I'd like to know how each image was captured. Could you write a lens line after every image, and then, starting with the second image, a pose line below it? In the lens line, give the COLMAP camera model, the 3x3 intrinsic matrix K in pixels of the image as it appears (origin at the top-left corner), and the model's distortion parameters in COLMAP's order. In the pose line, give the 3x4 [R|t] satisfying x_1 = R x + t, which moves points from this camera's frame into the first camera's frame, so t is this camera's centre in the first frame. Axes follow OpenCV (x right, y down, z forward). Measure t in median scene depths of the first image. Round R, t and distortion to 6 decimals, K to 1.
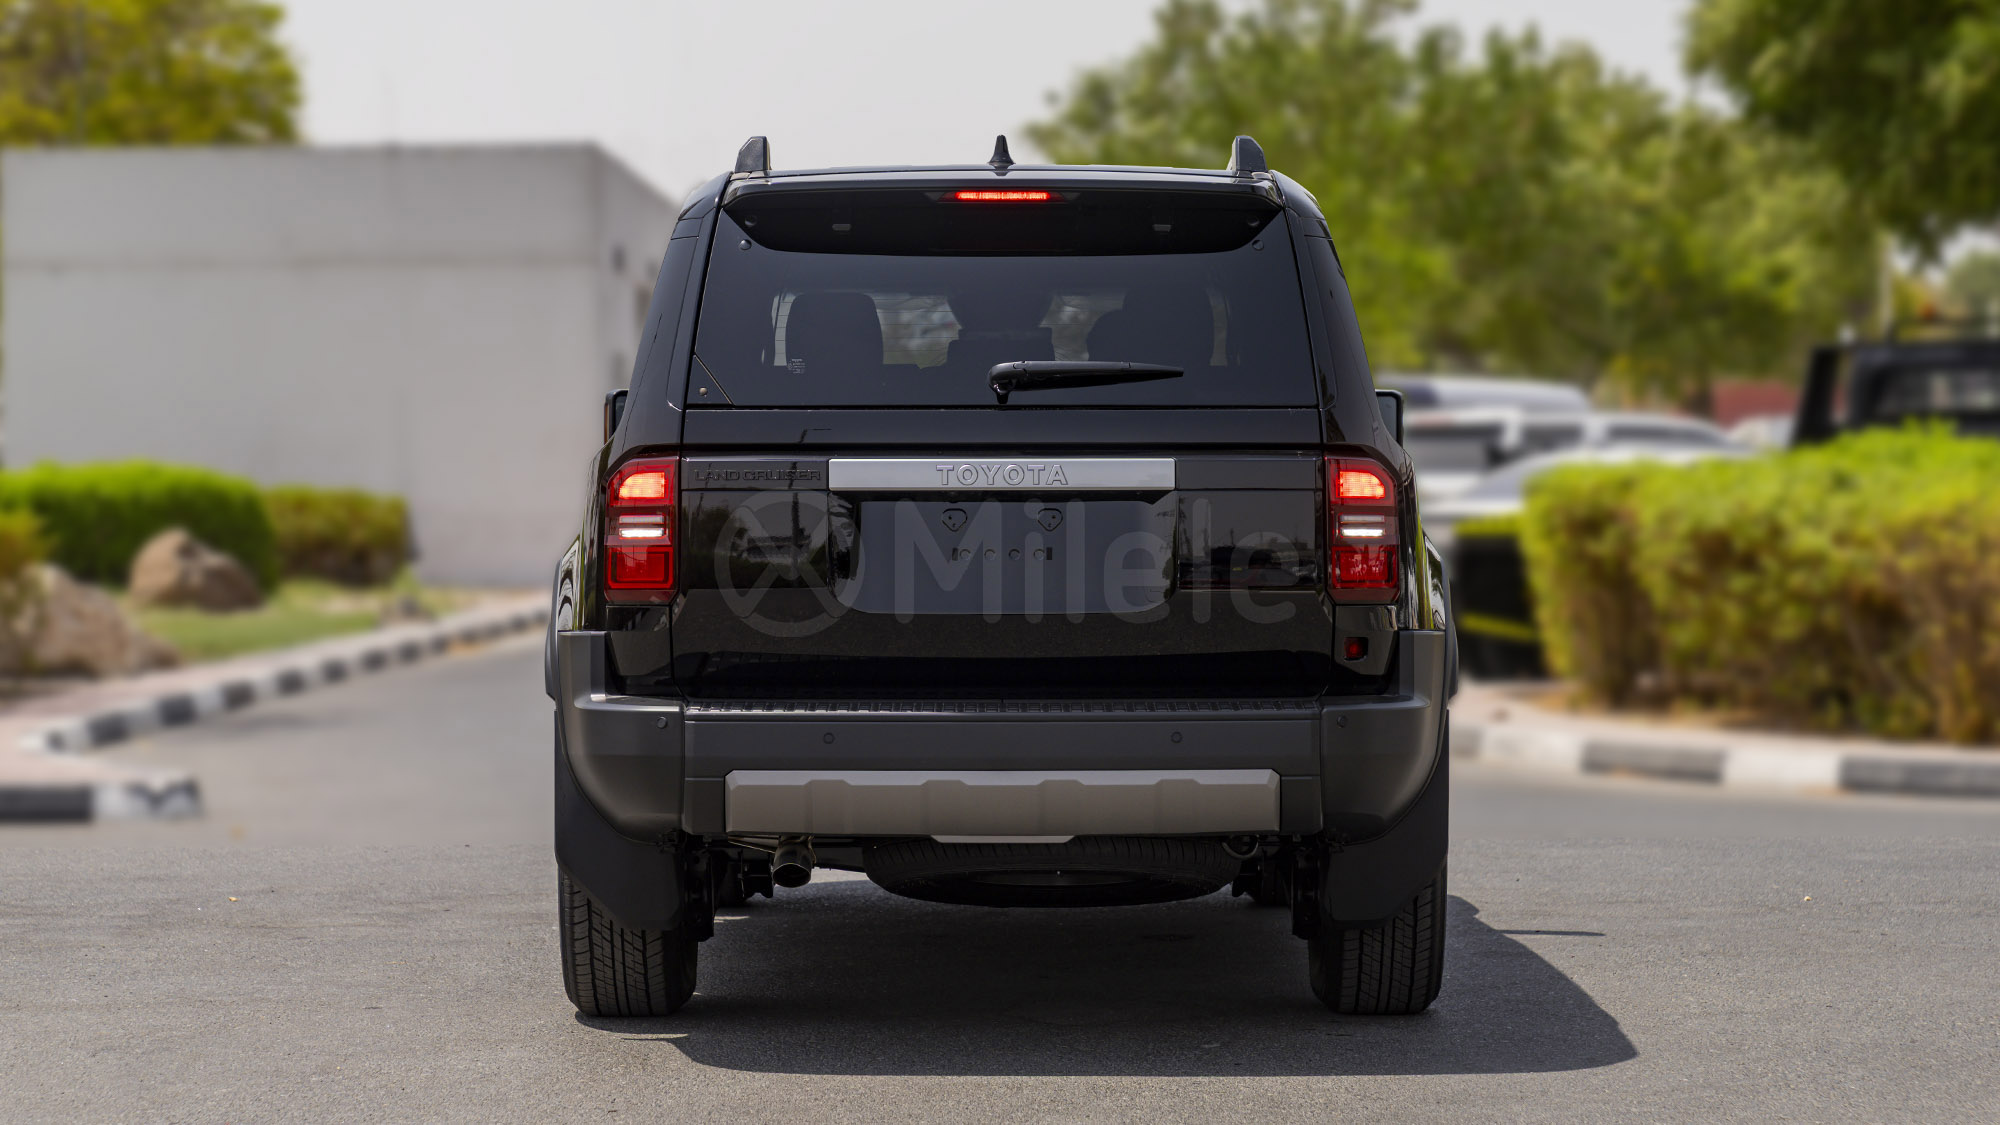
lens RADIAL K [[4981.1, 0, 1054.6], [0, 4981.1, 563.0], [0, 0, 1]] dist [-0.054080, 0.122767]
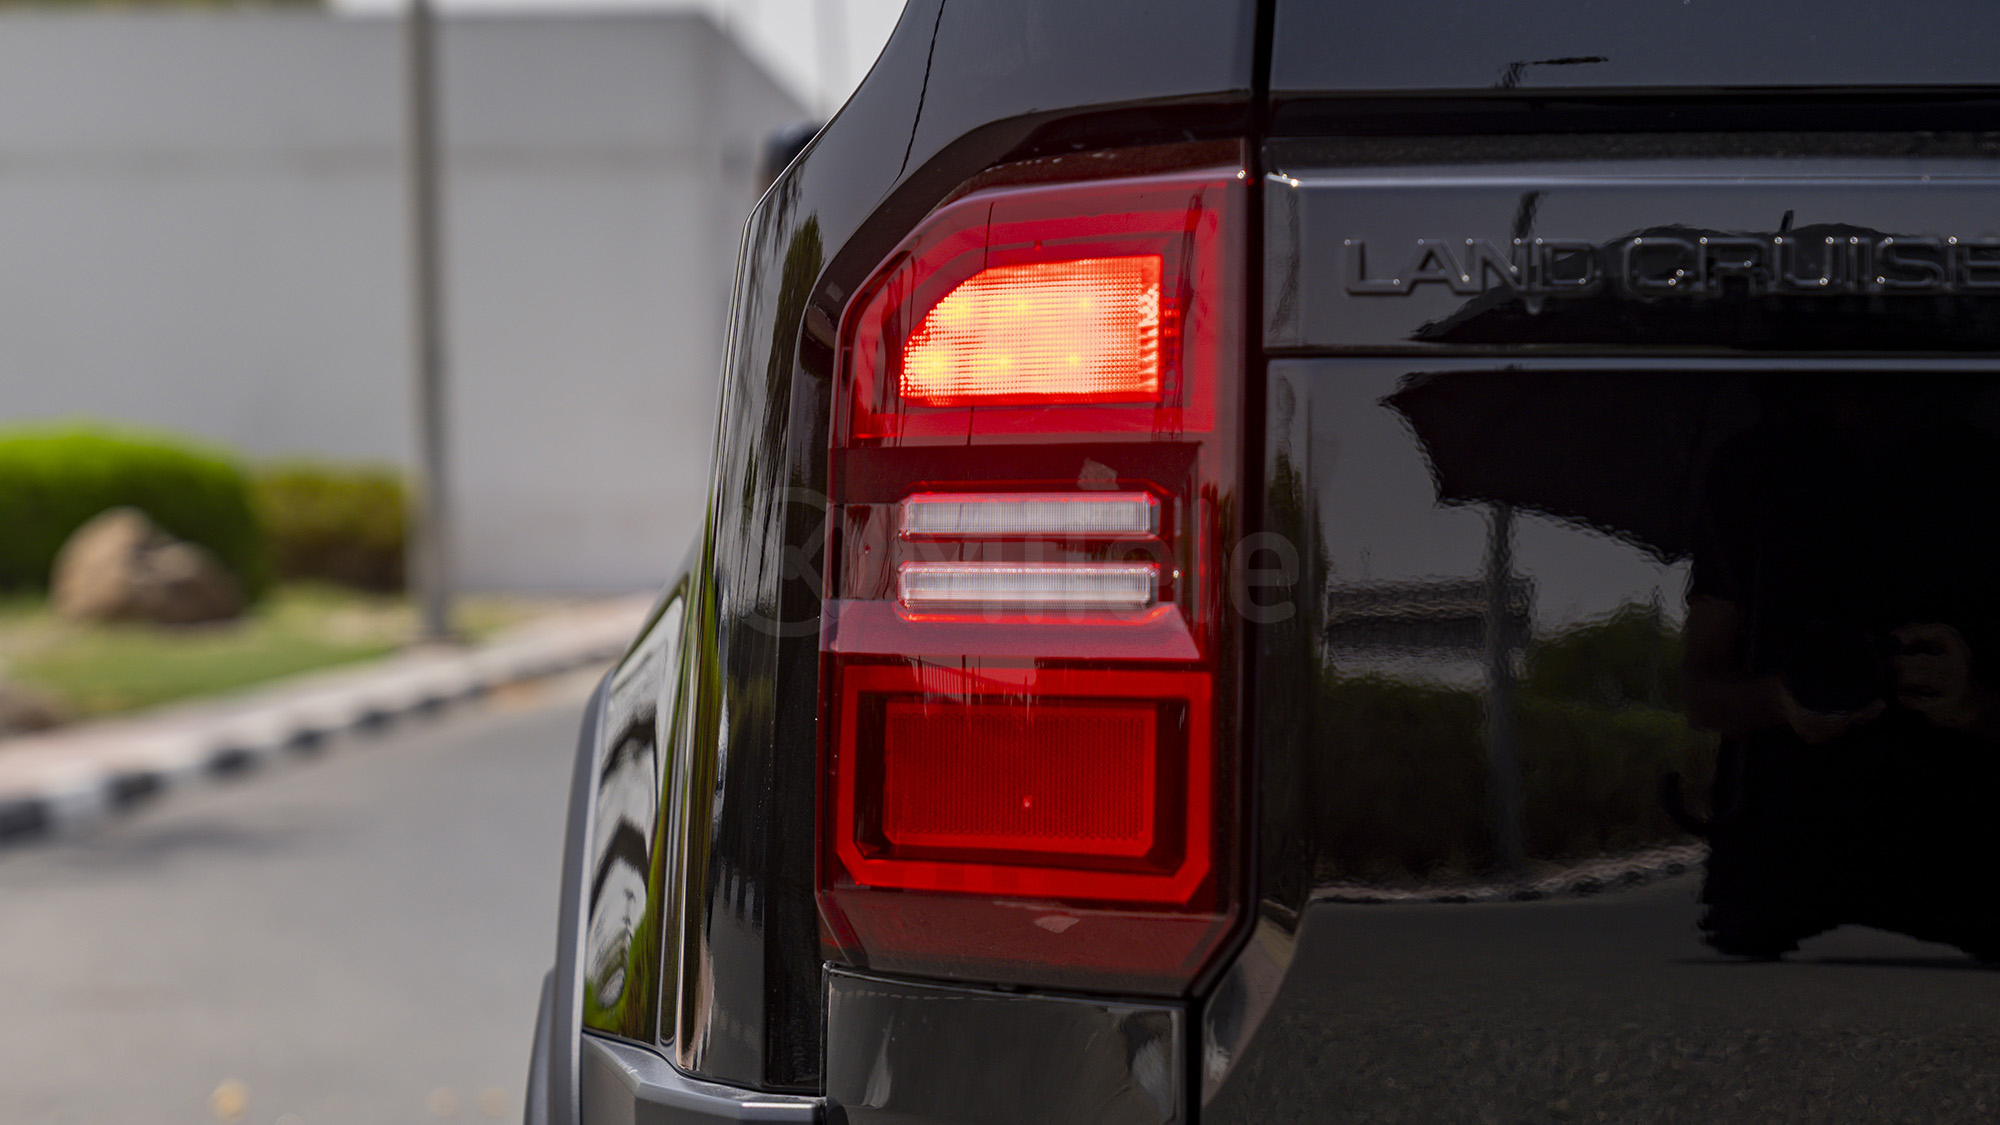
lens RADIAL K [[4981.1, 0, 1054.6], [0, 4981.1, 563.0], [0, 0, 1]] dist [-0.054080, 0.122767]
pose [[0.999751, 0.007197, -0.021110, -0.044236], [-0.007164, 0.999973, 0.001613, -0.004145], [0.021121, -0.001461, 0.999776, 0.463086]]
